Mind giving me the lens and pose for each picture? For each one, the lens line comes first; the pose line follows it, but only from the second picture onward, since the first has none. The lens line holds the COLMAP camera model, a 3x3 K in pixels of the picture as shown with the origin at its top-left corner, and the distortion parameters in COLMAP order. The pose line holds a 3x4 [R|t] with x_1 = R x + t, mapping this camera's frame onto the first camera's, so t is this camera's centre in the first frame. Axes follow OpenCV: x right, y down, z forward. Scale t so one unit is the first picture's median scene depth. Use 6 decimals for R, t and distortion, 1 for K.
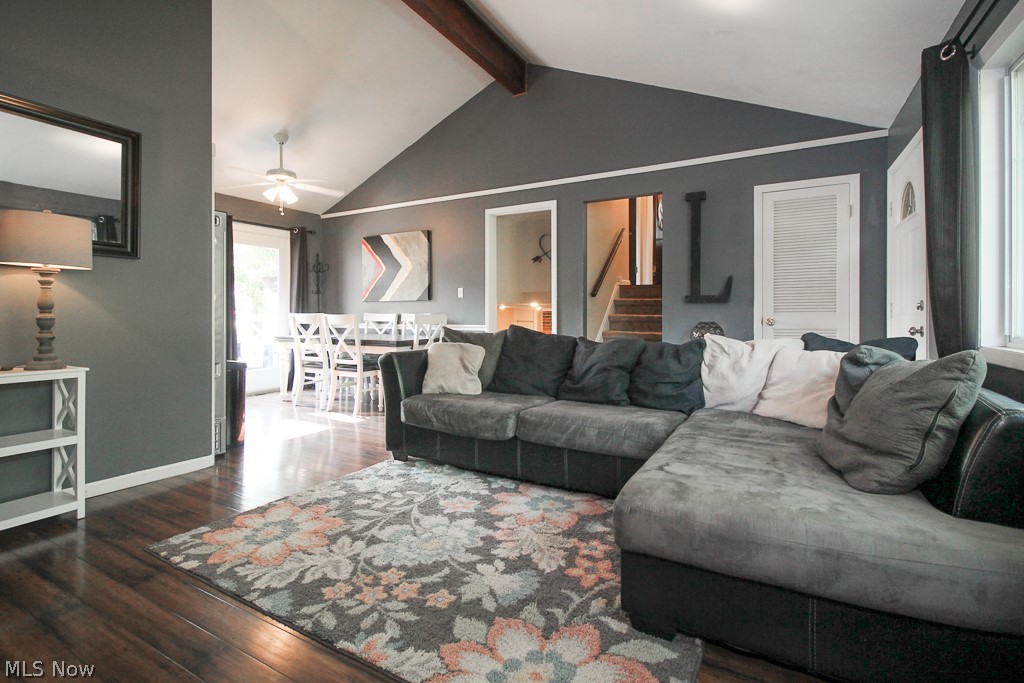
lens RADIAL K [[476.2, 0, 507.4], [0, 476.2, 319.2], [0, 0, 1]] dist [0.007100, -0.007227]
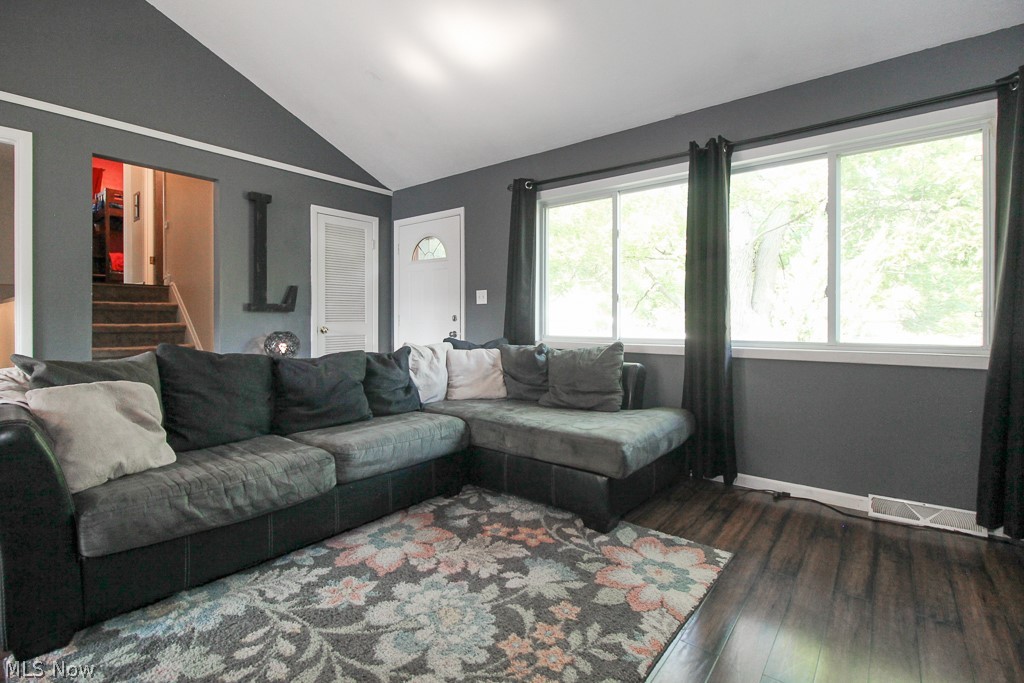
lens RADIAL K [[476.2, 0, 510.1], [0, 476.2, 321.4], [0, 0, 1]] dist [0.007100, -0.007227]
pose [[0.161489, -0.002938, 0.986870, -0.971213], [0.008012, 0.999967, 0.001665, -0.026849], [-0.986842, 0.007638, 0.161507, 0.793027]]
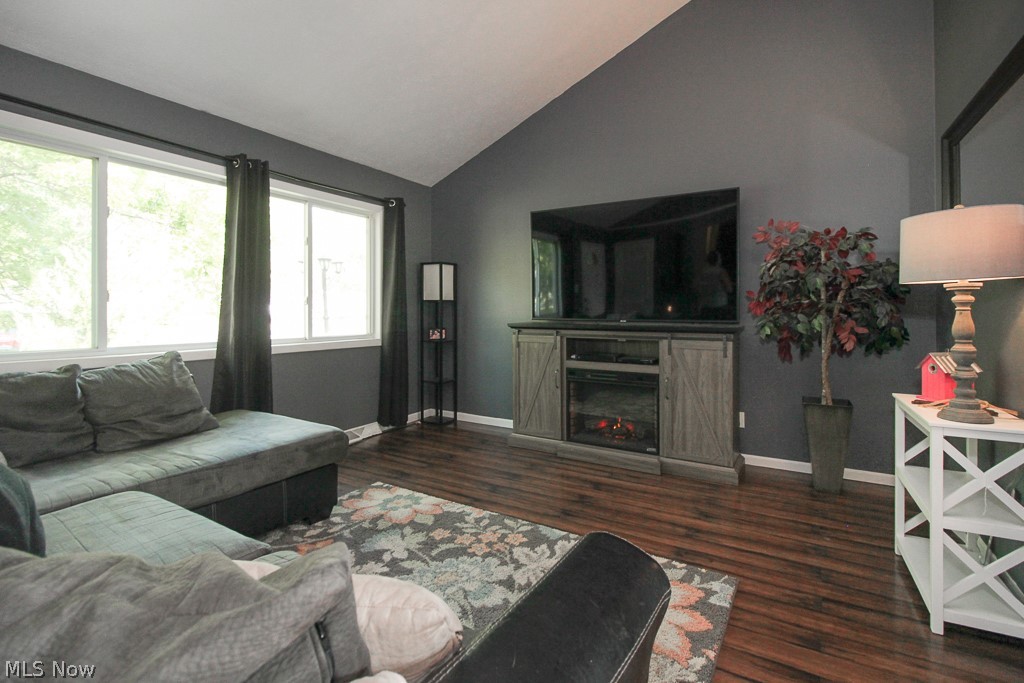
lens RADIAL K [[476.2, 0, 512.3], [0, 476.2, 312.8], [0, 0, 1]] dist [0.007100, -0.007227]
pose [[-0.999657, -0.003820, 0.025911, -0.327539], [-0.003527, 0.999929, 0.011349, -0.080007], [-0.025952, 0.011253, -0.999600, 2.026285]]
